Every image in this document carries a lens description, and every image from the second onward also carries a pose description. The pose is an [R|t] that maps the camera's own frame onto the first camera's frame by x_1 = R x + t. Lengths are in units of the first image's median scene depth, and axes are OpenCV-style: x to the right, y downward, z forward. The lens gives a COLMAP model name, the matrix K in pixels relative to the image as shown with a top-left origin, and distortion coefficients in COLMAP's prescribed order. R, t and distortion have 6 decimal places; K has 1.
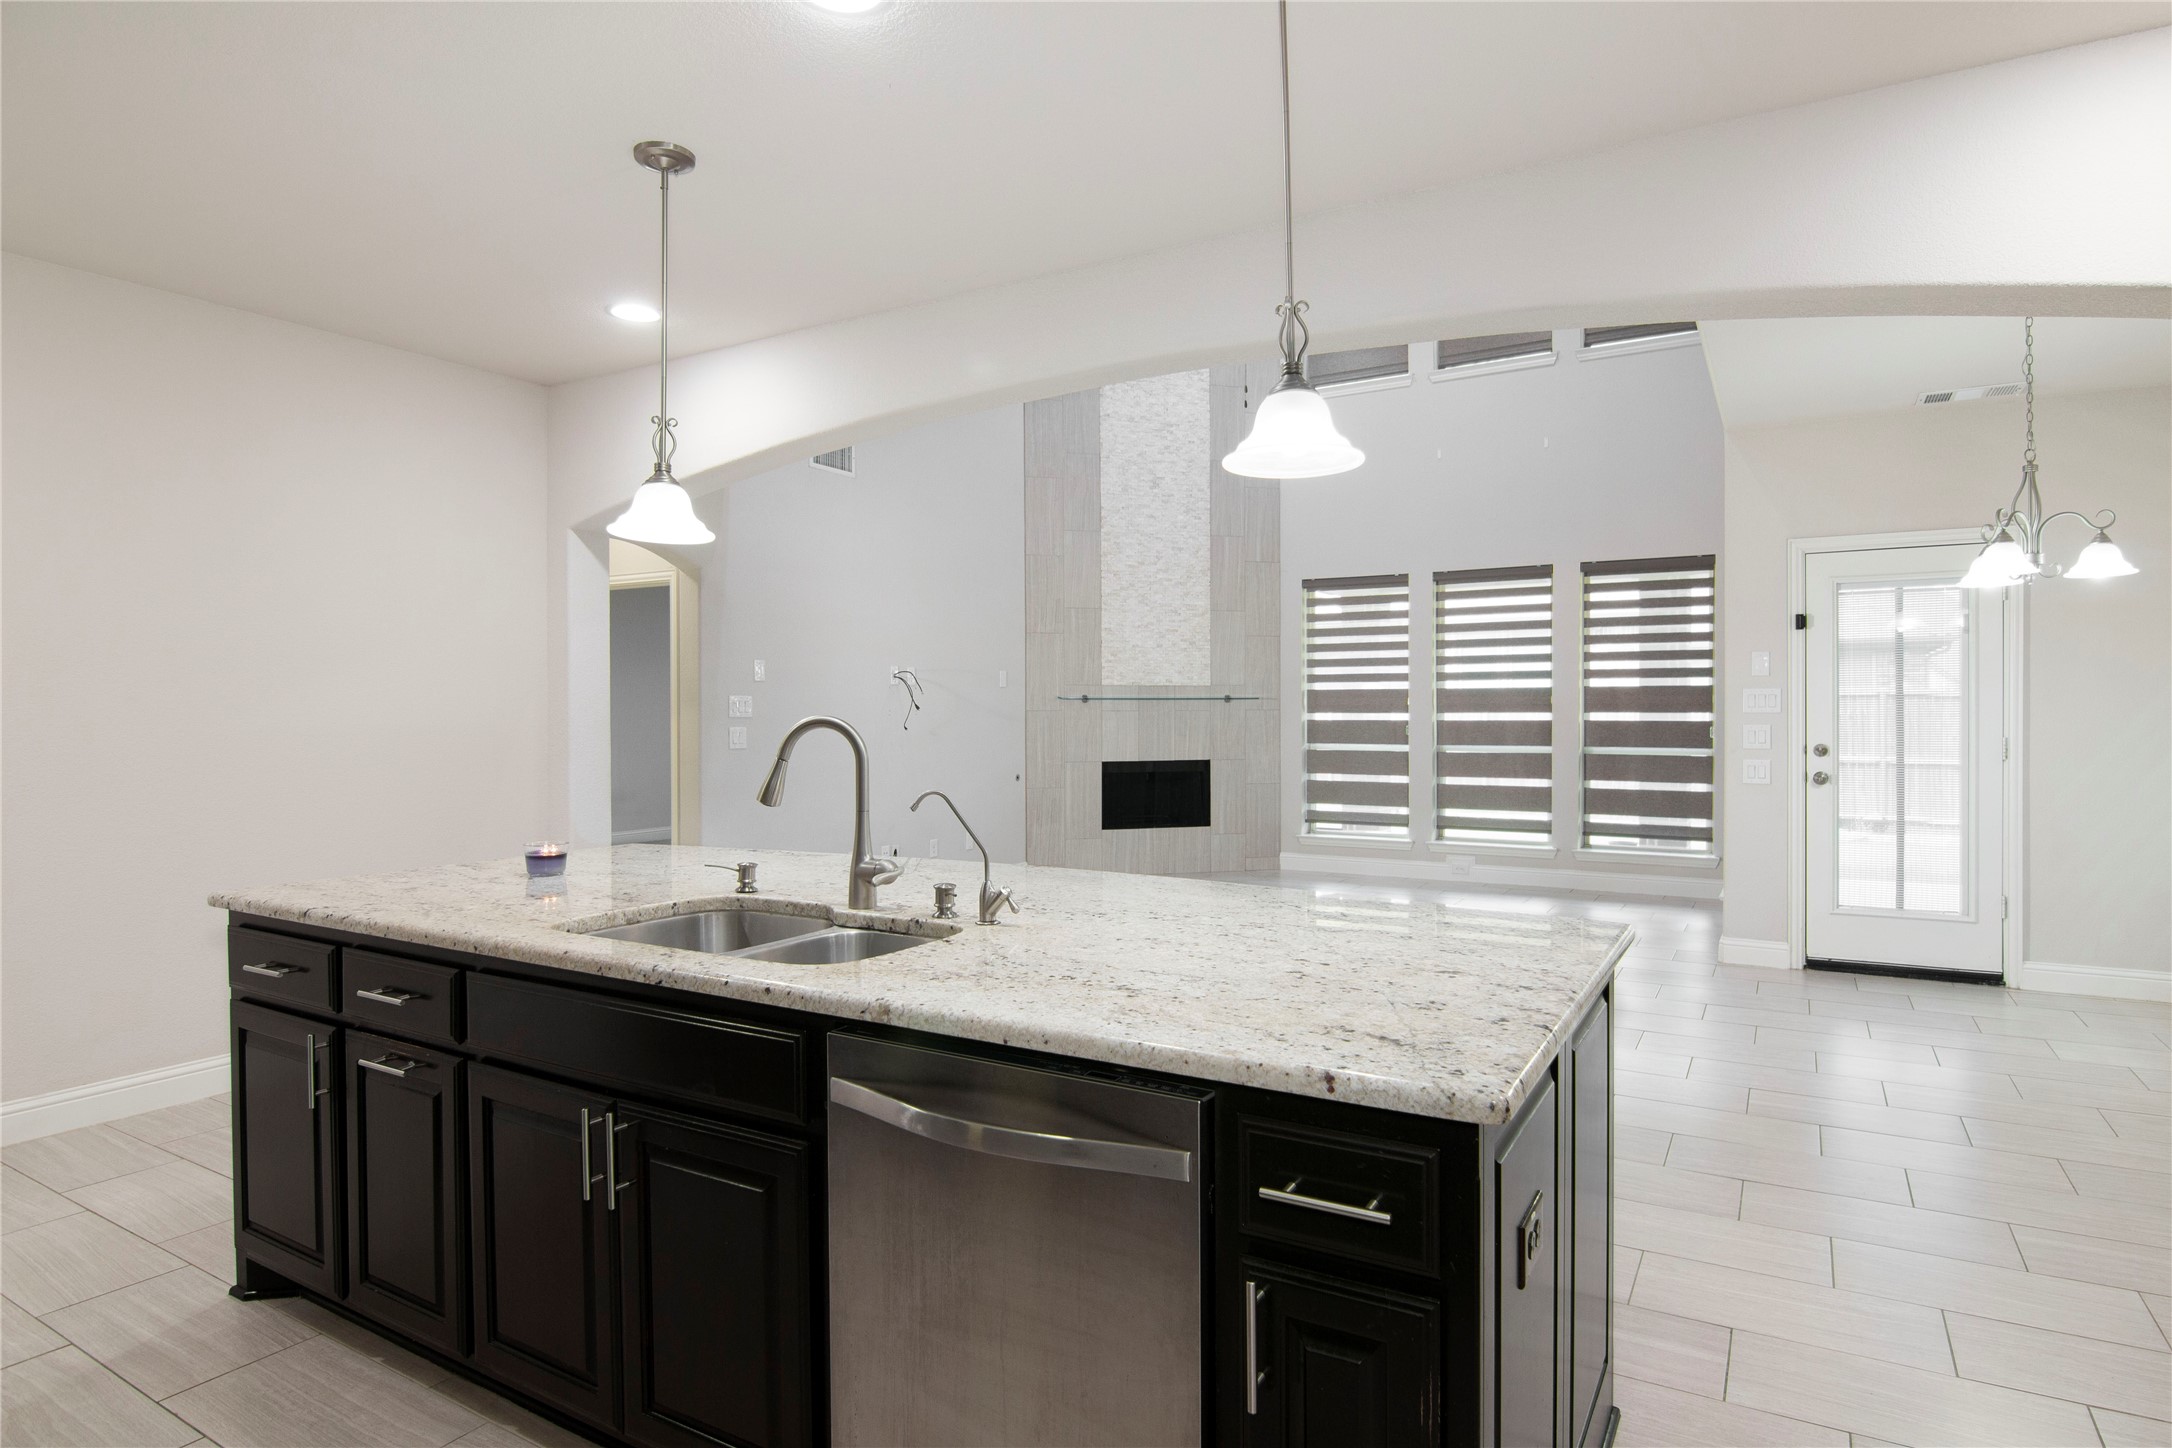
lens RADIAL K [[1203.3, 0, 1085.1], [0, 1203.3, 723.4], [0, 0, 1]] dist [0.001225, -0.002220]
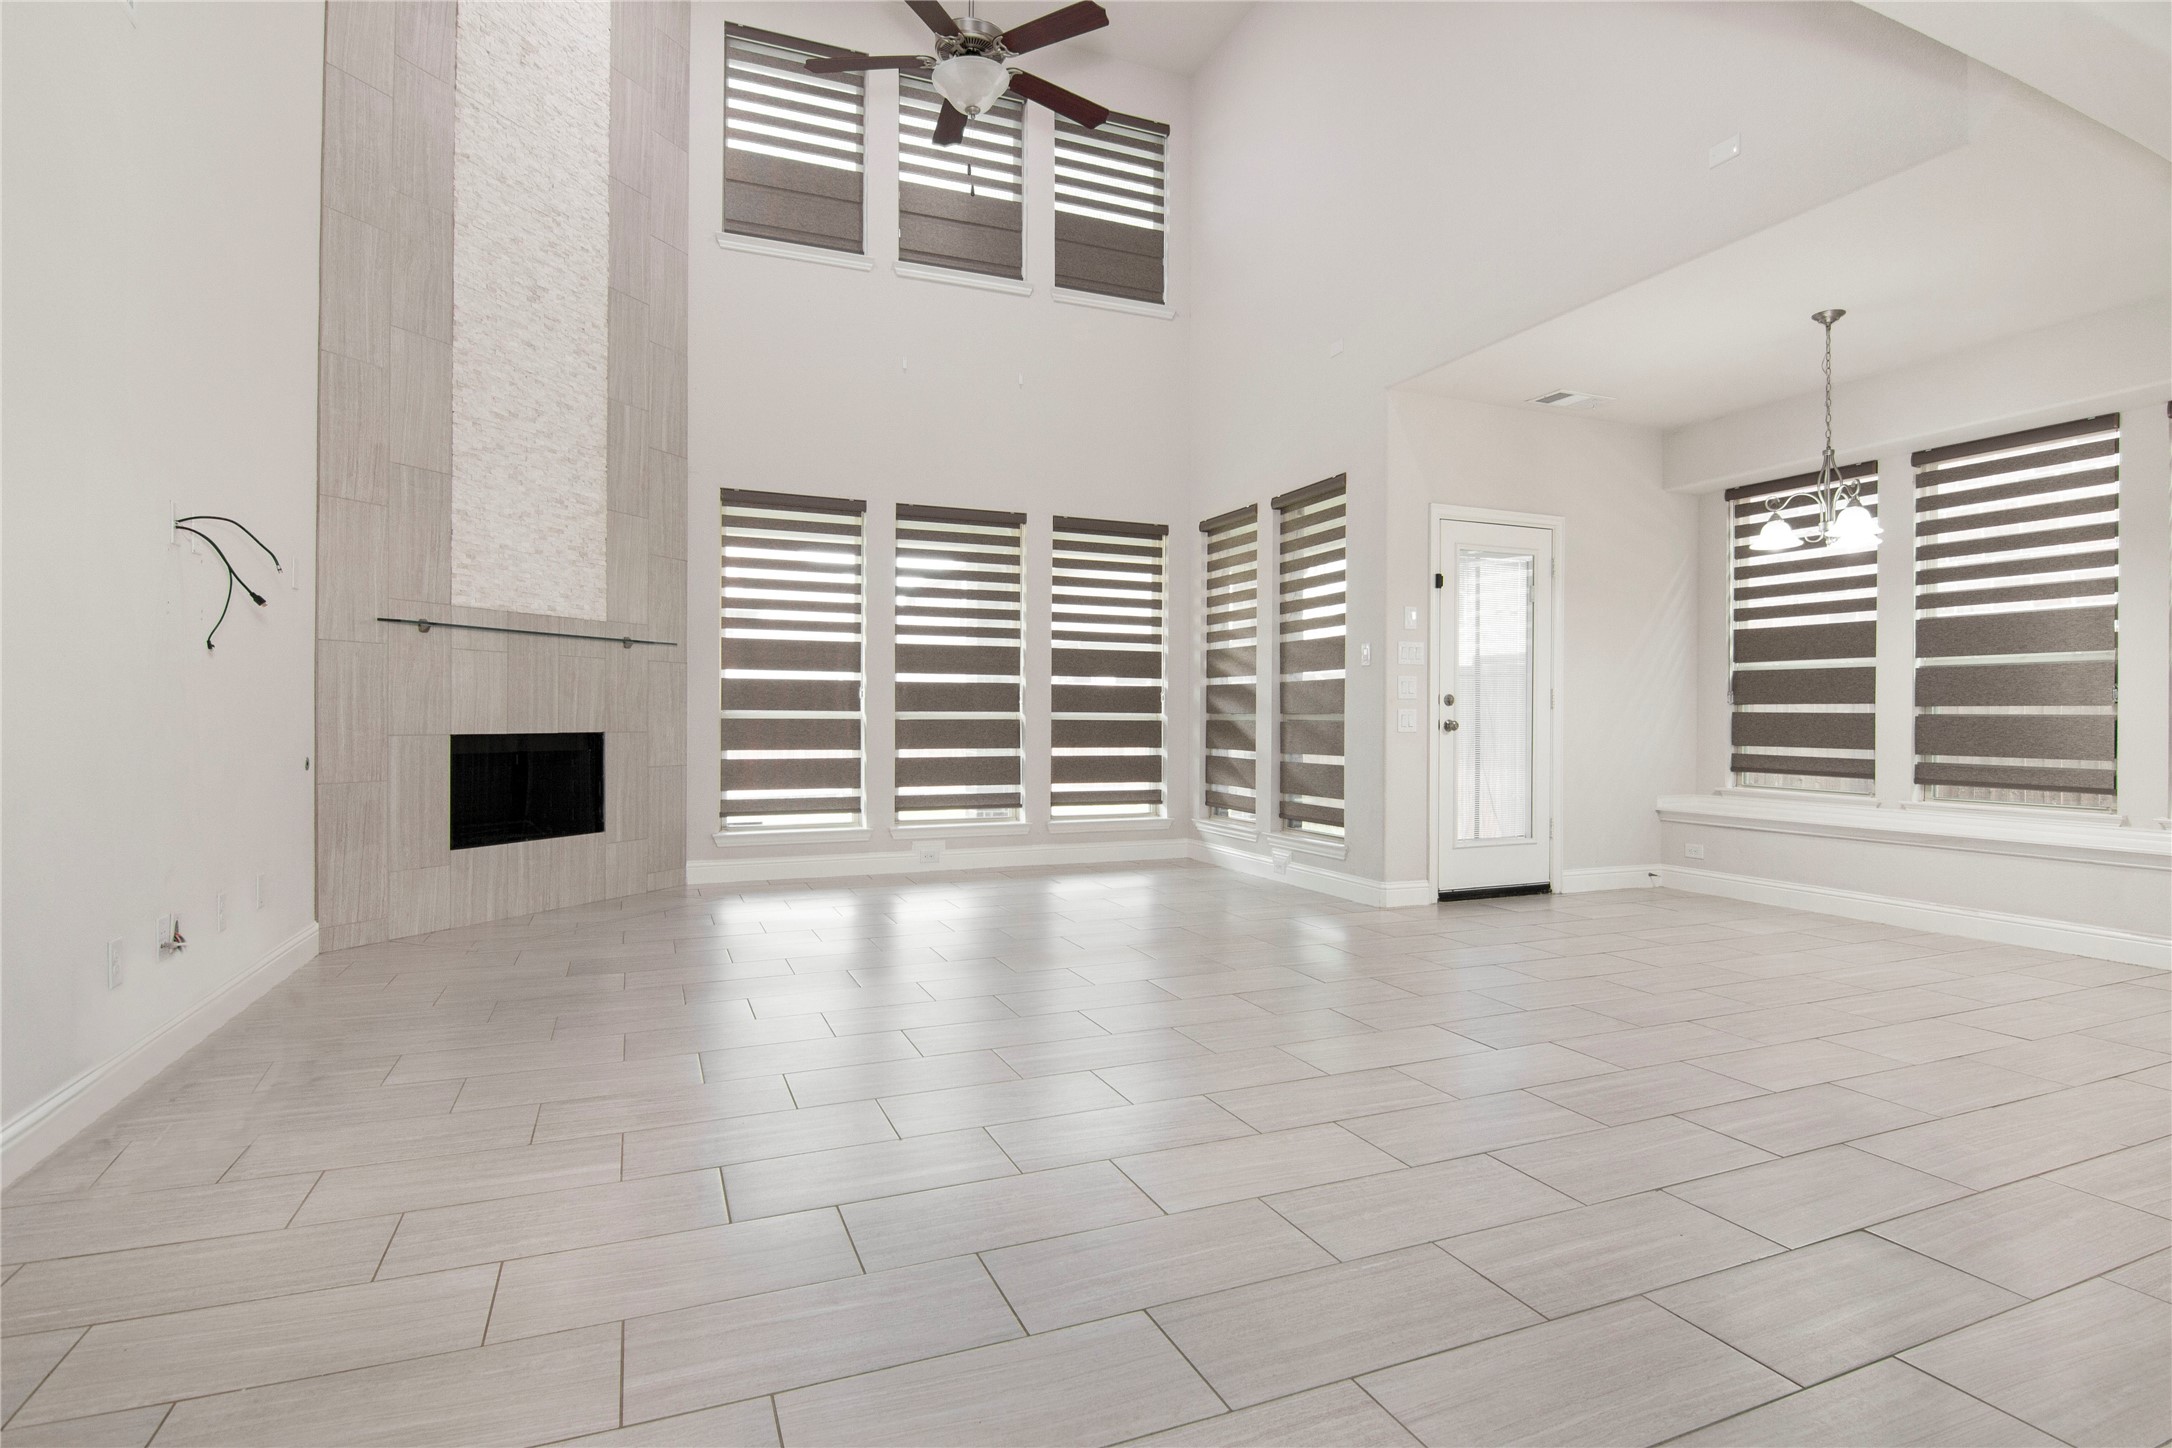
lens RADIAL K [[1115.9, 0, 1134.9], [0, 1115.9, 717.8], [0, 0, 1]] dist [-0.005298, -0.009125]
pose [[0.571406, 0.005990, 0.820646, -0.245101], [0.002336, 0.999957, -0.008926, 0.029680], [-0.820664, 0.007018, 0.571368, 0.417800]]
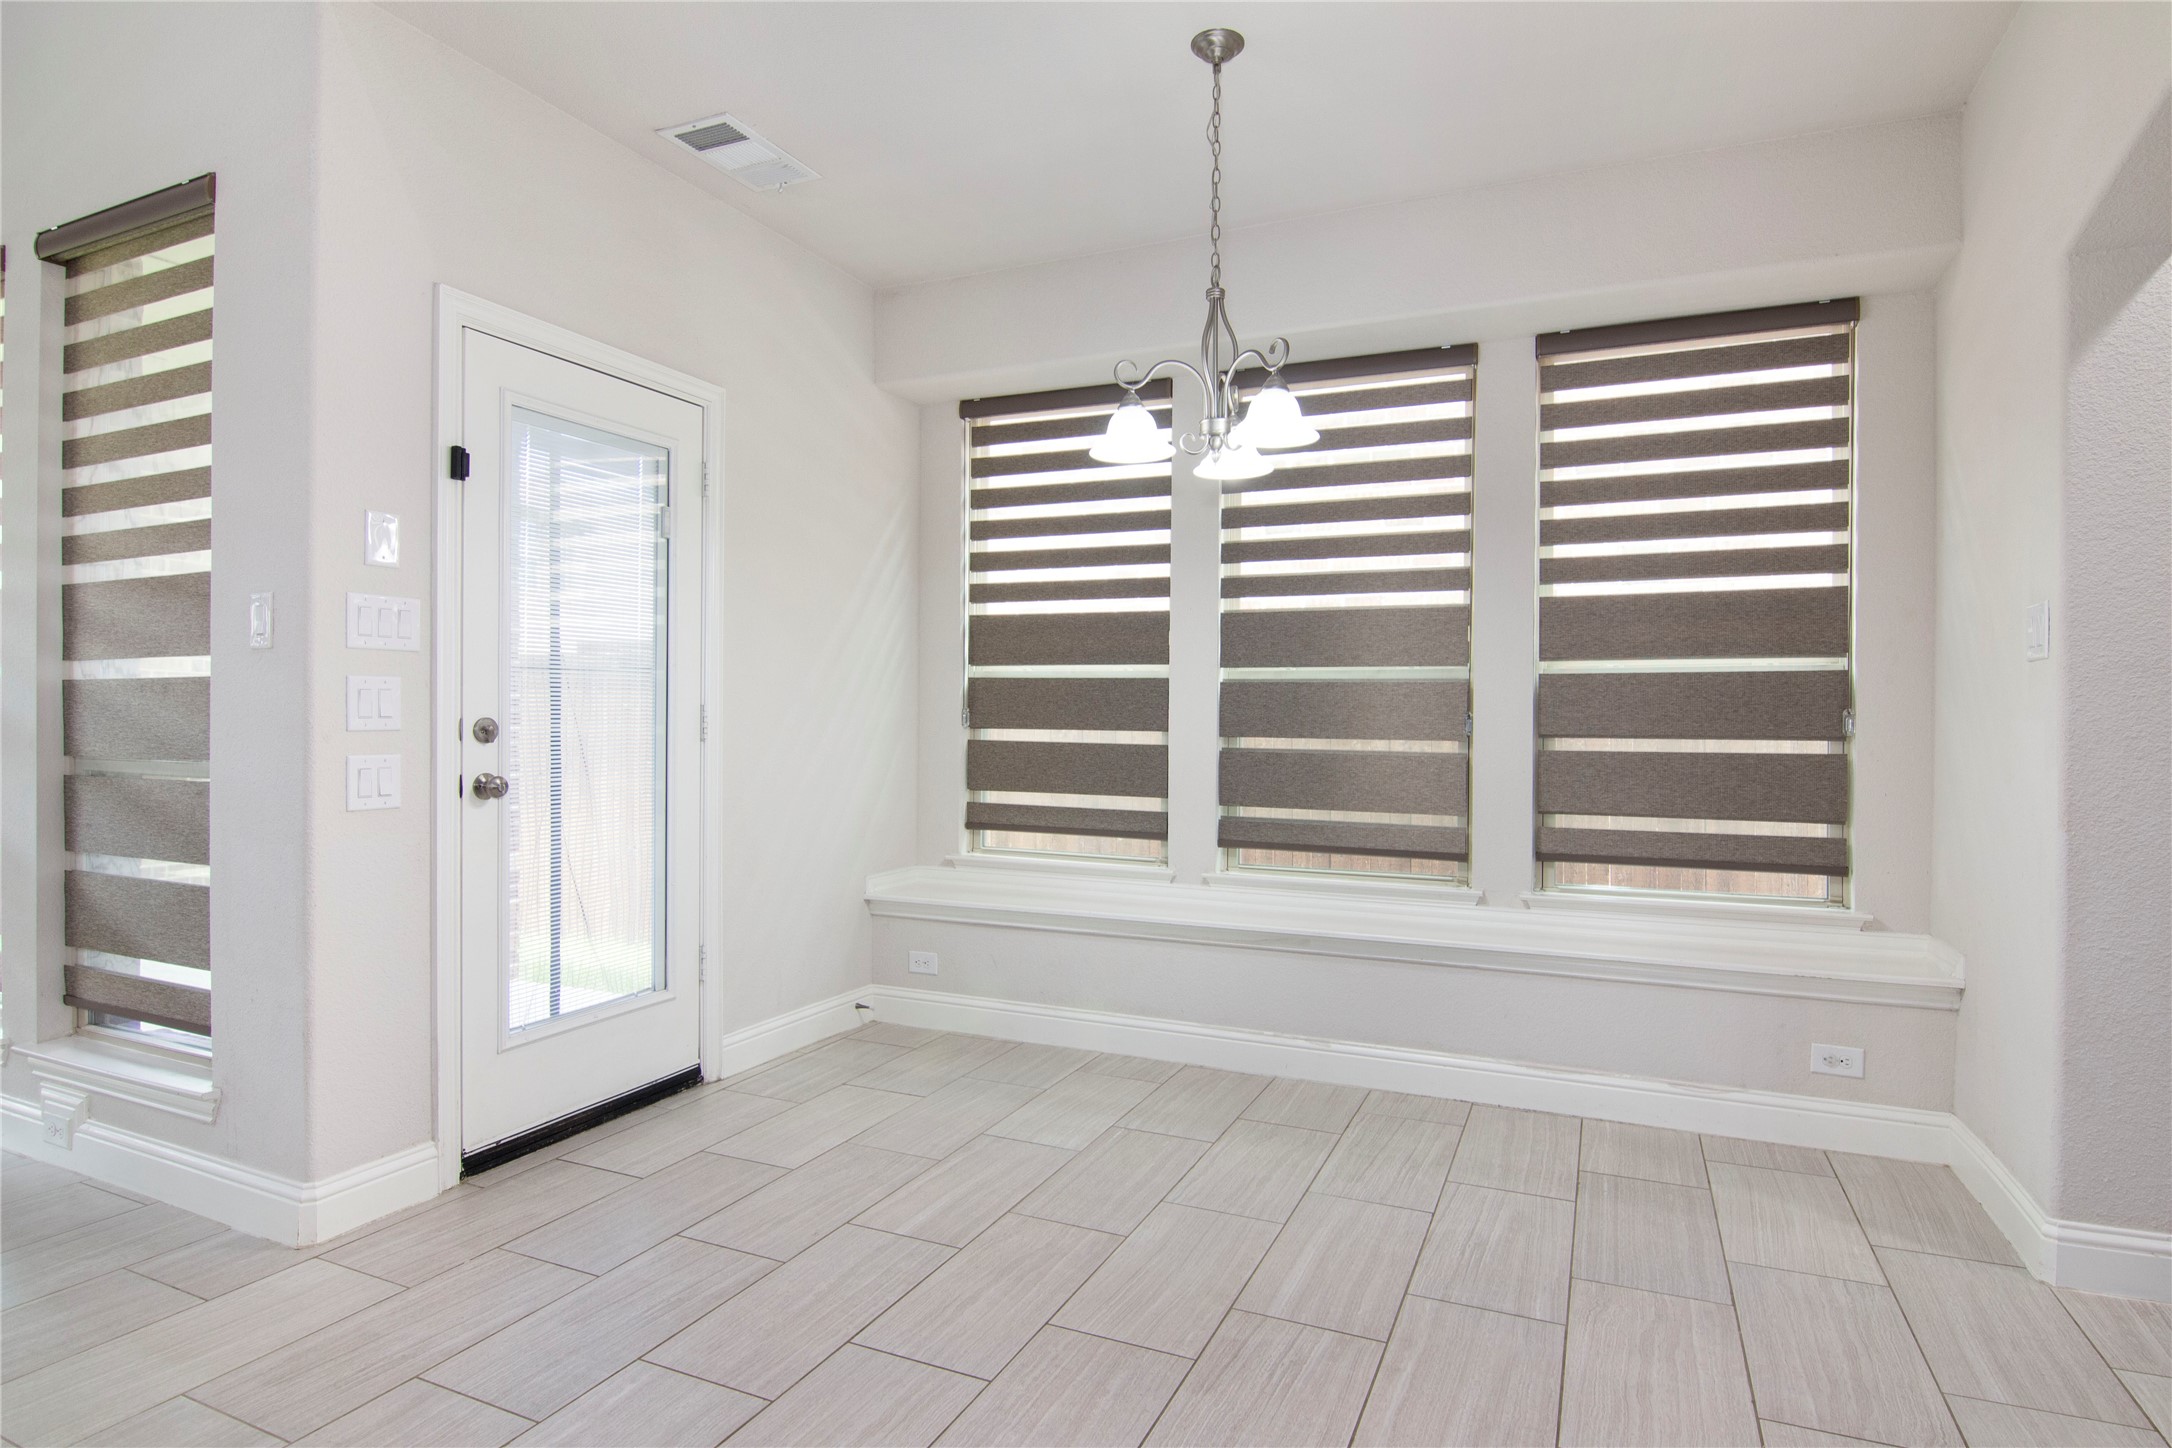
lens RADIAL K [[1128.5, 0, 1095.3], [0, 1128.5, 728.8], [0, 0, 1]] dist [-0.020559, -0.000749]
pose [[-0.111373, -0.010326, 0.993725, 0.077926], [0.003428, 0.999936, 0.010774, 0.010900], [-0.993773, 0.004607, -0.111330, 0.510820]]
